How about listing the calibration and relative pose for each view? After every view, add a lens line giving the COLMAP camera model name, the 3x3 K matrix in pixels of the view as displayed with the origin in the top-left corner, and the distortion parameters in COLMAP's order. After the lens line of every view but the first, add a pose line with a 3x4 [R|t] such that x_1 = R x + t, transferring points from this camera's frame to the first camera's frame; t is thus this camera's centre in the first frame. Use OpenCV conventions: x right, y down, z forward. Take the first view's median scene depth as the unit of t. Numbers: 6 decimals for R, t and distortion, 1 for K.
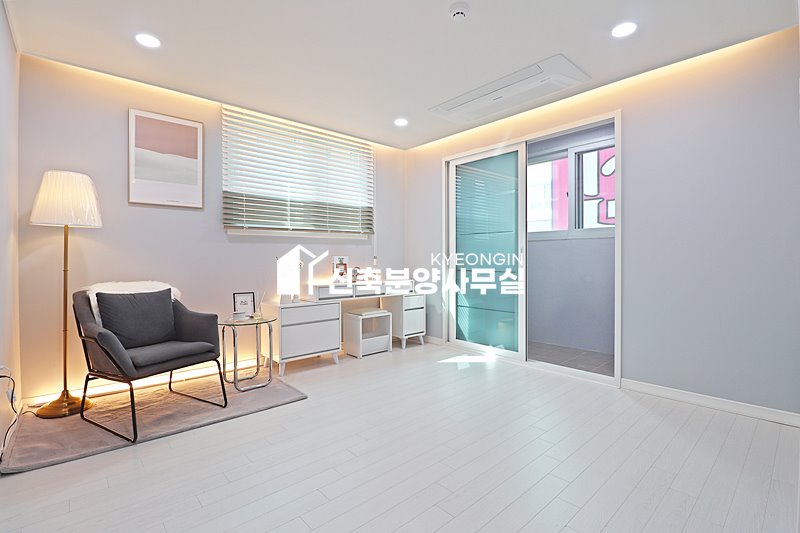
lens RADIAL K [[372.1, 0, 402.0], [0, 372.1, 261.1], [0, 0, 1]] dist [0.002841, -0.006850]
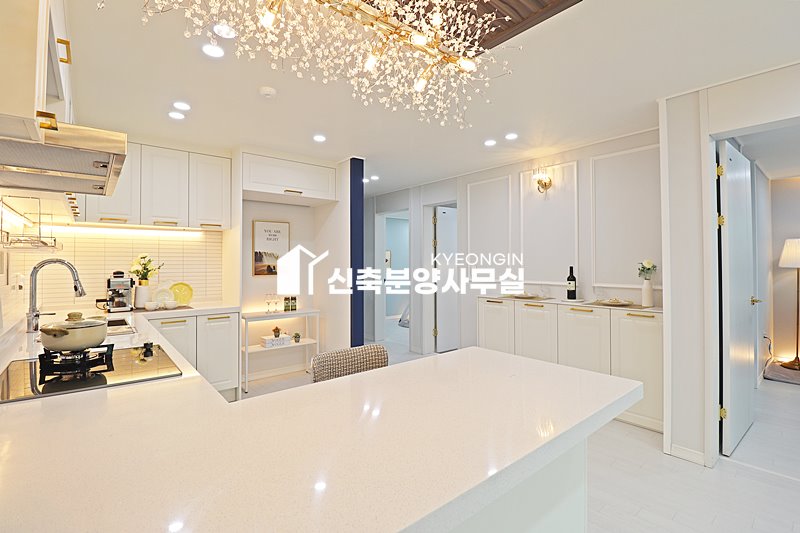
lens RADIAL K [[372.1, 0, 405.9], [0, 372.1, 258.0], [0, 0, 1]] dist [0.002841, -0.006850]
pose [[-0.017086, -0.008153, -0.999821, 0.976908], [-0.007123, 0.999942, -0.008032, -0.113454], [0.999829, 0.006984, -0.017143, -0.924494]]
